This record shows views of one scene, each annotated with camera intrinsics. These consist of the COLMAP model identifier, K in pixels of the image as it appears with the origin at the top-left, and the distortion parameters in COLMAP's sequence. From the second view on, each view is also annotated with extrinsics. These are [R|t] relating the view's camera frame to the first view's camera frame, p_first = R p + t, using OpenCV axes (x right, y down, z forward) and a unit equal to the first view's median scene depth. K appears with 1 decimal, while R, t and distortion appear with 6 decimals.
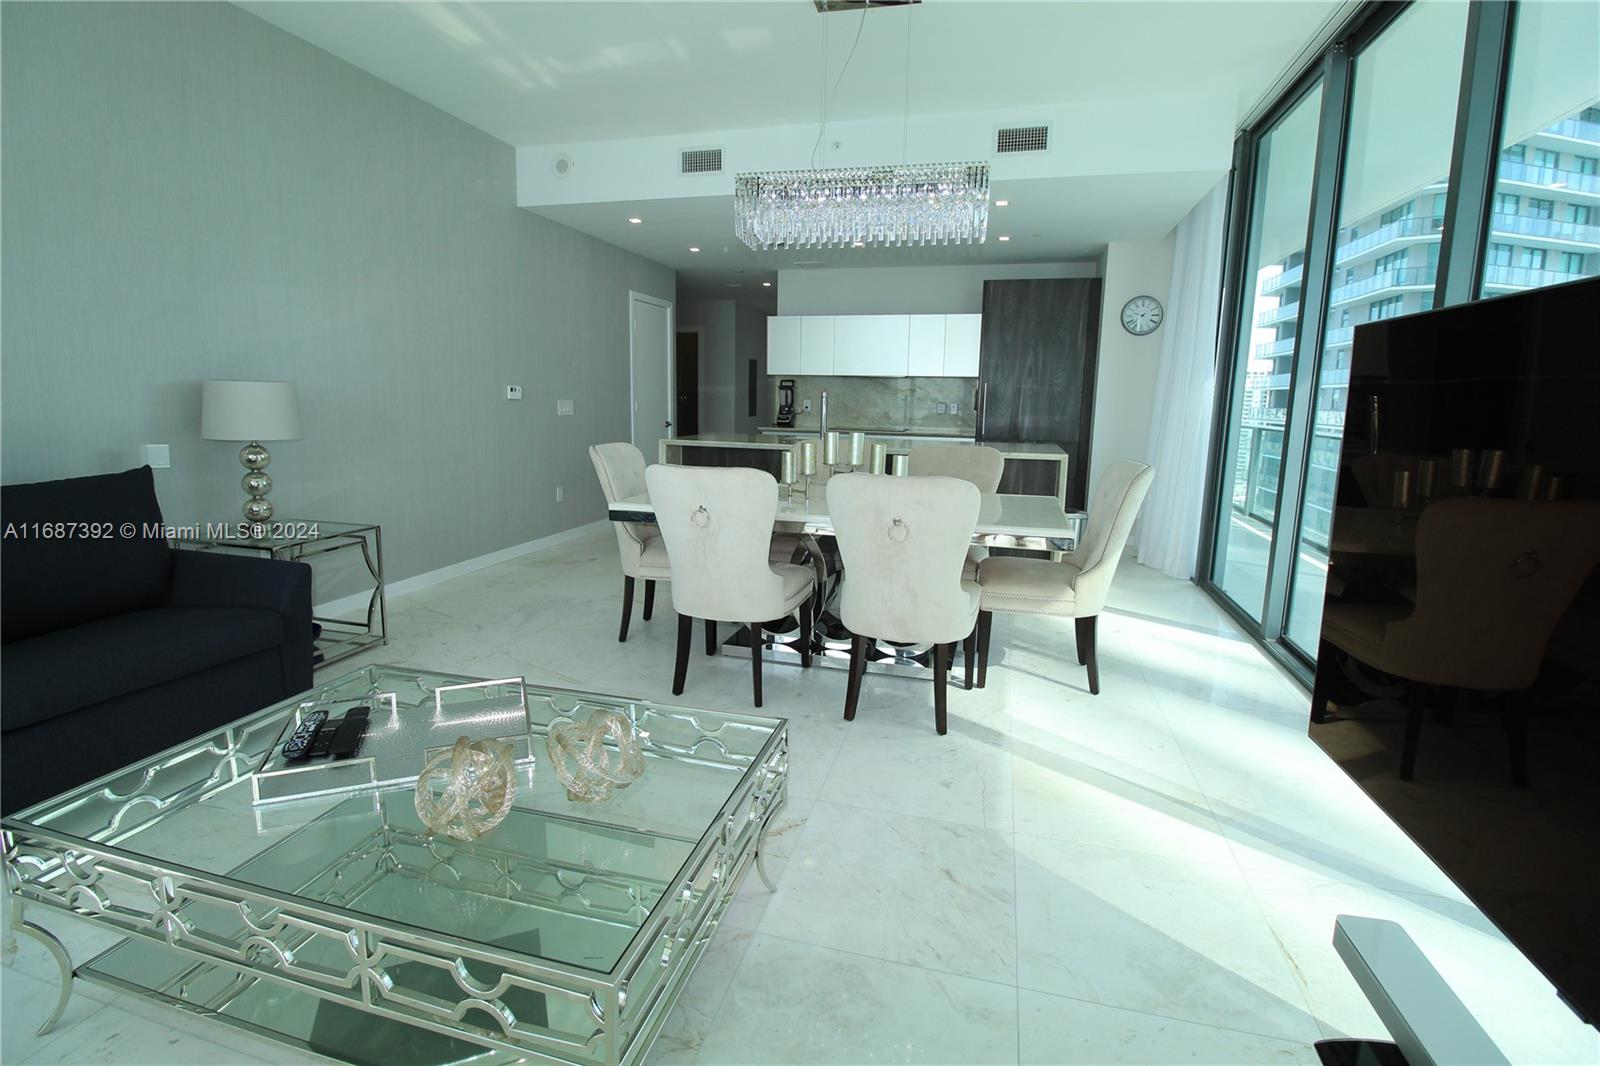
lens RADIAL K [[755.0, 0, 800.0], [0, 755.0, 533.0], [0, 0, 1]] dist [-0.014025, 0.000036]
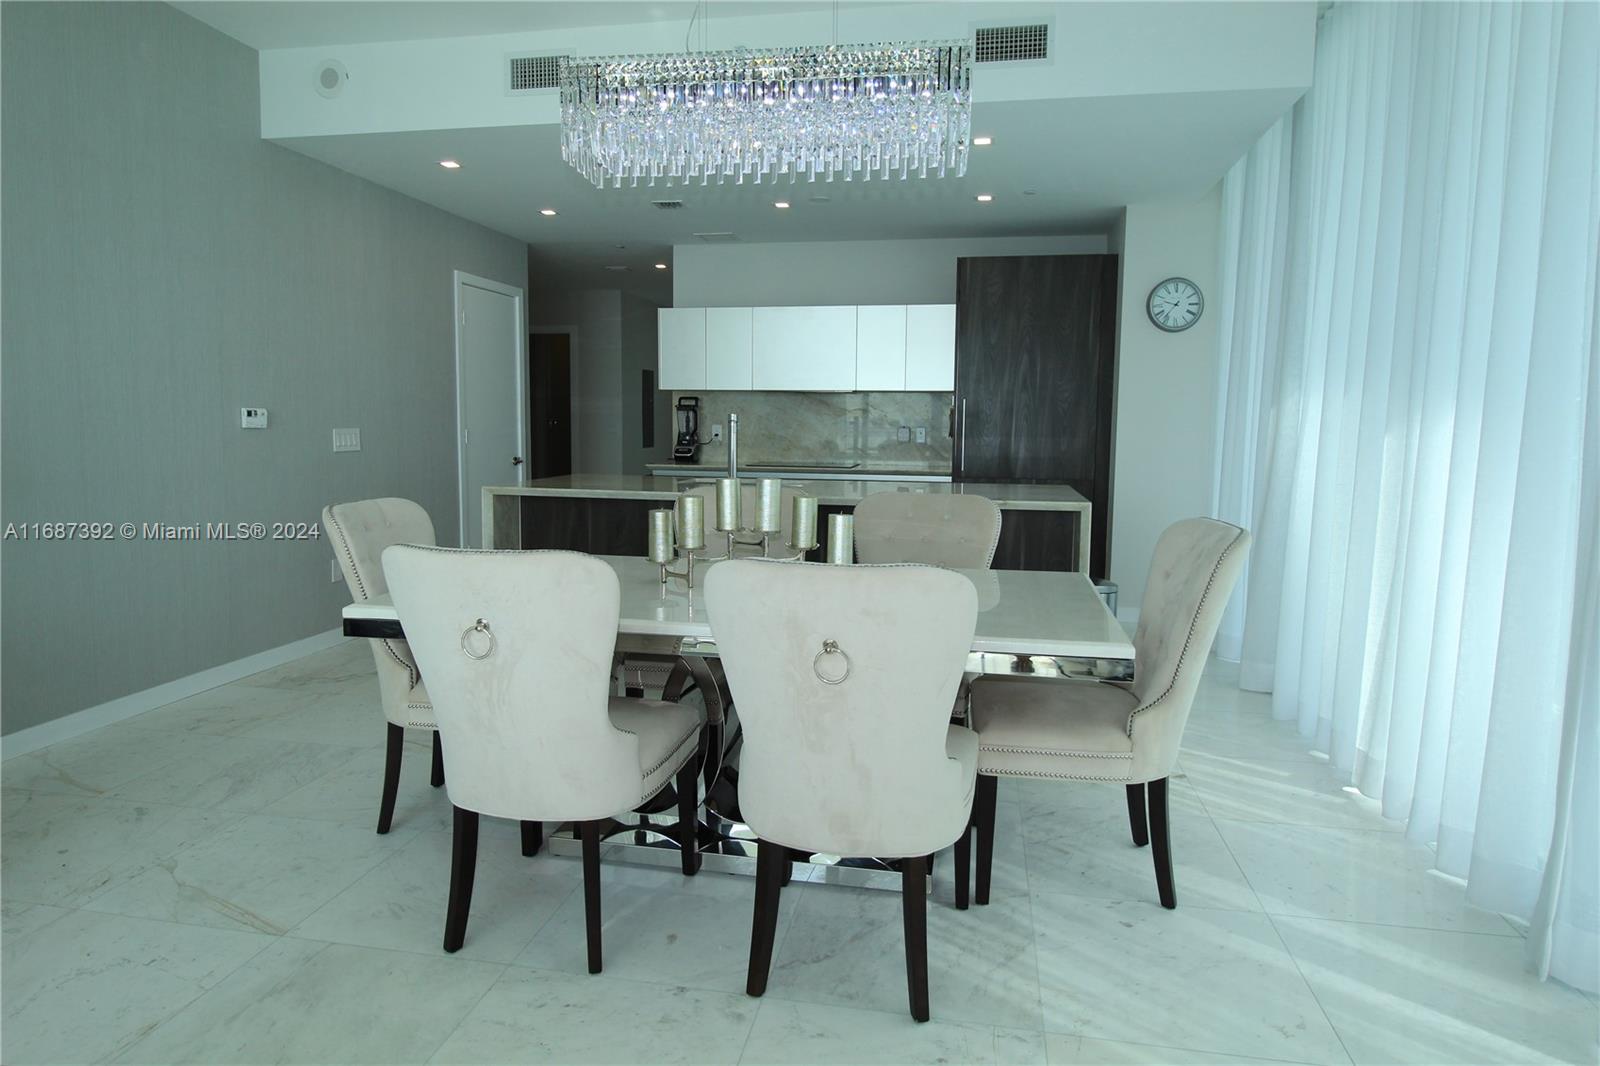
lens RADIAL K [[931.8, 0, 800.0], [0, 931.8, 533.0], [0, 0, 1]] dist [-0.000904, -0.000814]
pose [[0.997333, -0.017270, 0.070906, 0.032699], [0.021267, 0.998204, -0.056004, -0.032756], [-0.069812, 0.057363, 0.995910, 0.174329]]
